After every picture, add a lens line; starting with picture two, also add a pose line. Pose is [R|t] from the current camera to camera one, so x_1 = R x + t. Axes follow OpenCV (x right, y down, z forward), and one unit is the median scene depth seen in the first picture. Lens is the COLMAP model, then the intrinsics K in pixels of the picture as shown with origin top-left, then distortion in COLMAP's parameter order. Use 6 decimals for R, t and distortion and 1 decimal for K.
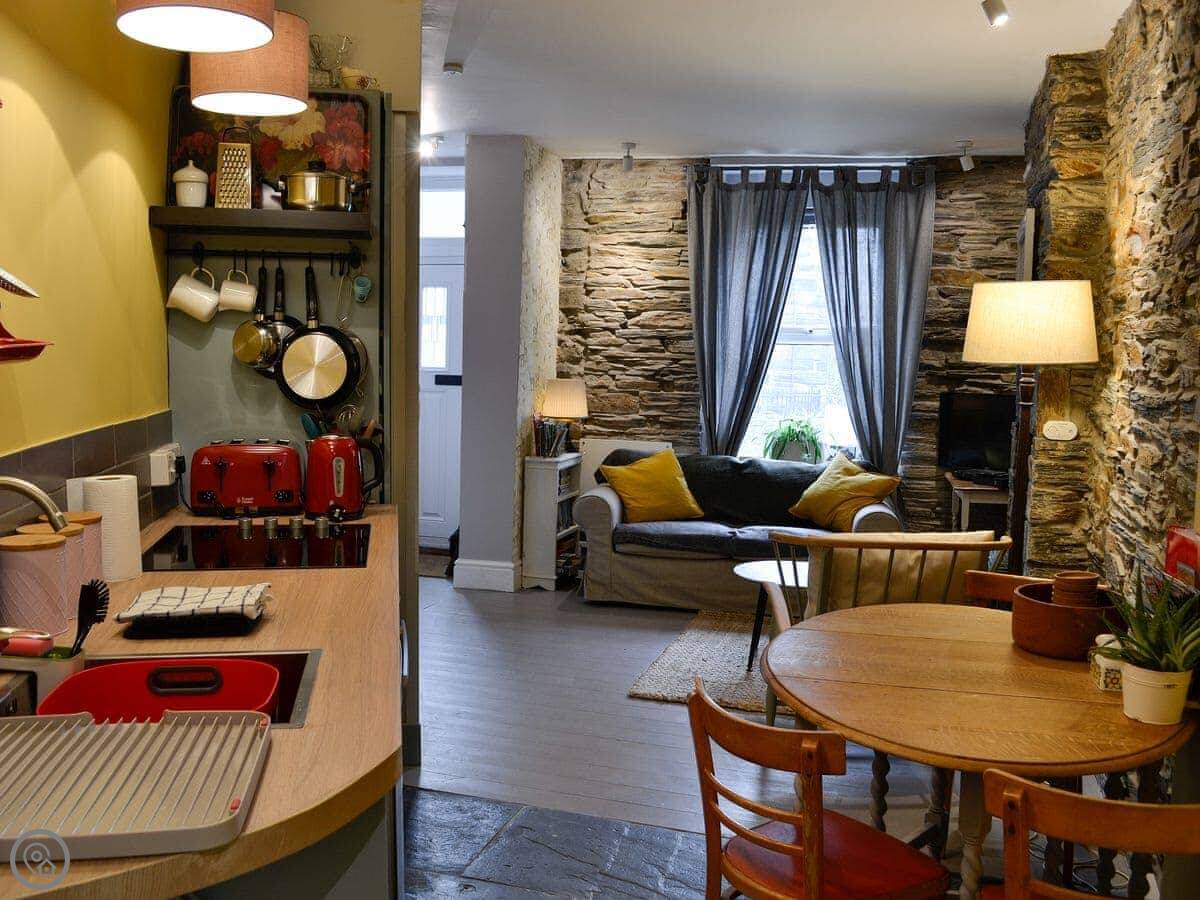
lens RADIAL K [[1163.2, 0, 598.5], [0, 1163.2, 452.4], [0, 0, 1]] dist [-0.081896, 0.000000]
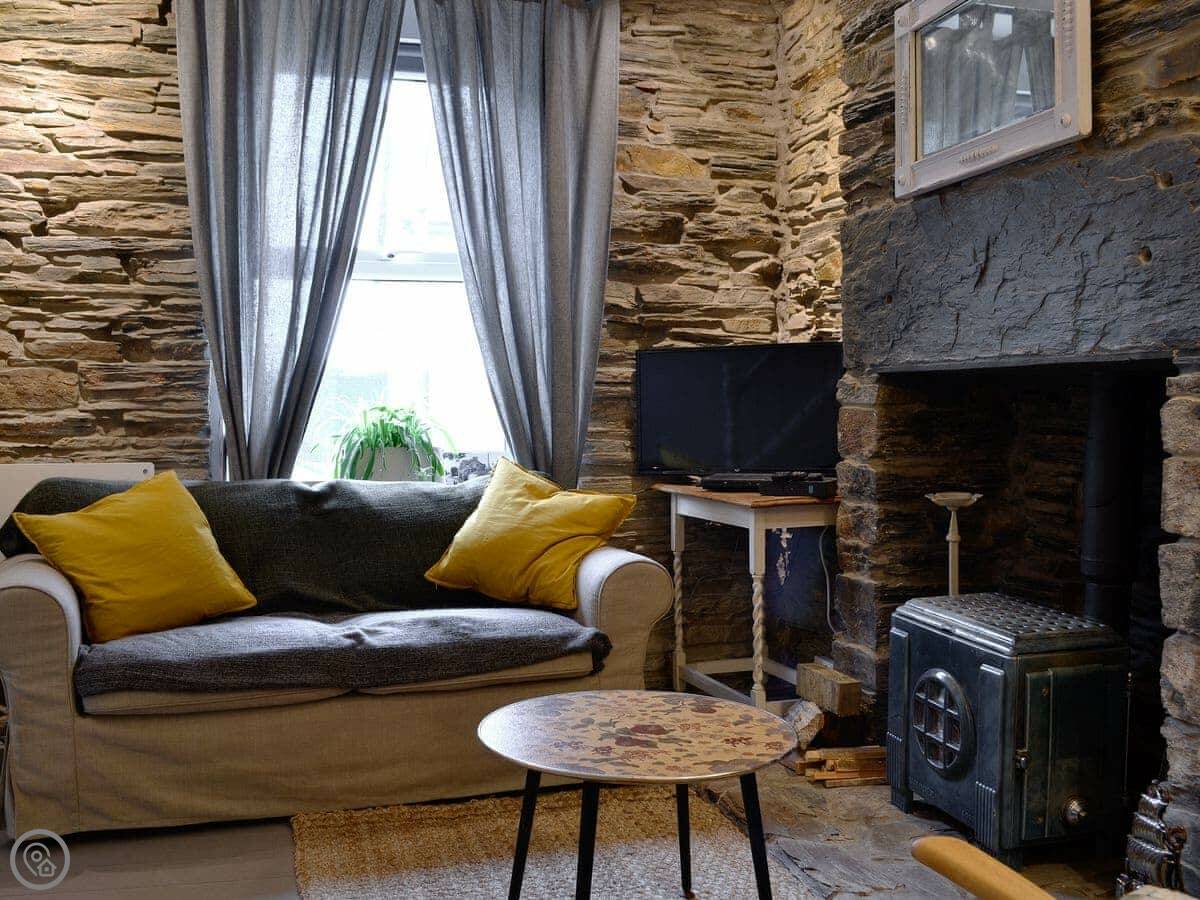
lens RADIAL K [[1163.2, 0, 598.5], [0, 1163.2, 440.1], [0, 0, 1]] dist [-0.081896, 0.000000]
pose [[0.847360, -0.041818, 0.529370, -0.037043], [0.069316, 0.997075, -0.032189, 0.011535], [-0.526476, 0.063970, 0.847780, 0.492703]]
